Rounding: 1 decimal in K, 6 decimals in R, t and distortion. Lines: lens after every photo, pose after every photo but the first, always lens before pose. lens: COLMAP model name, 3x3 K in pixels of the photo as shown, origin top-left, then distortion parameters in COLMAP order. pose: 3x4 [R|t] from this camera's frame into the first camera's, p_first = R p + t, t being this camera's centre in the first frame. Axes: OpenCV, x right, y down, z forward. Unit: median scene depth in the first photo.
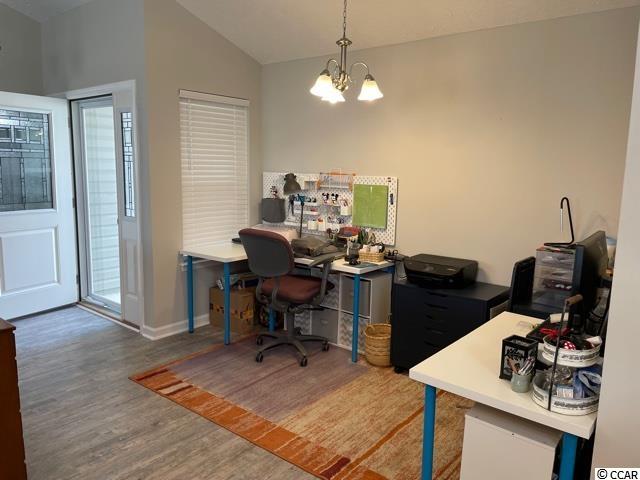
lens RADIAL K [[490.0, 0, 319.7], [0, 490.0, 239.6], [0, 0, 1]] dist [-0.000137, -0.002714]
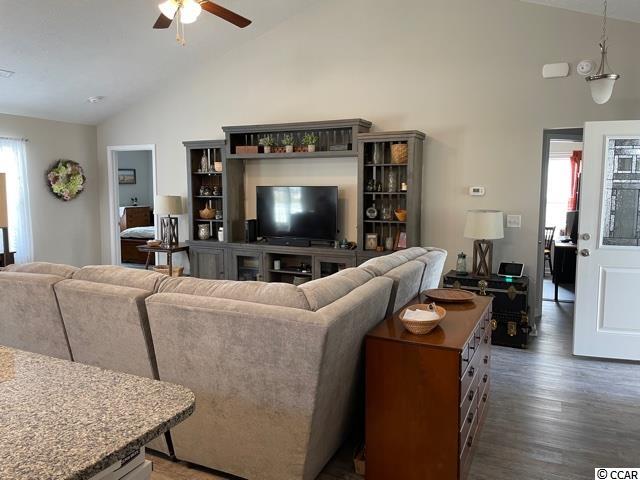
lens RADIAL K [[490.0, 0, 320.2], [0, 490.0, 240.3], [0, 0, 1]] dist [-0.000137, -0.002714]
pose [[0.228095, 0.075615, -0.970698, 0.157594], [-0.140728, 0.989071, 0.043978, -0.029294], [0.963415, 0.126573, 0.236243, 0.227912]]
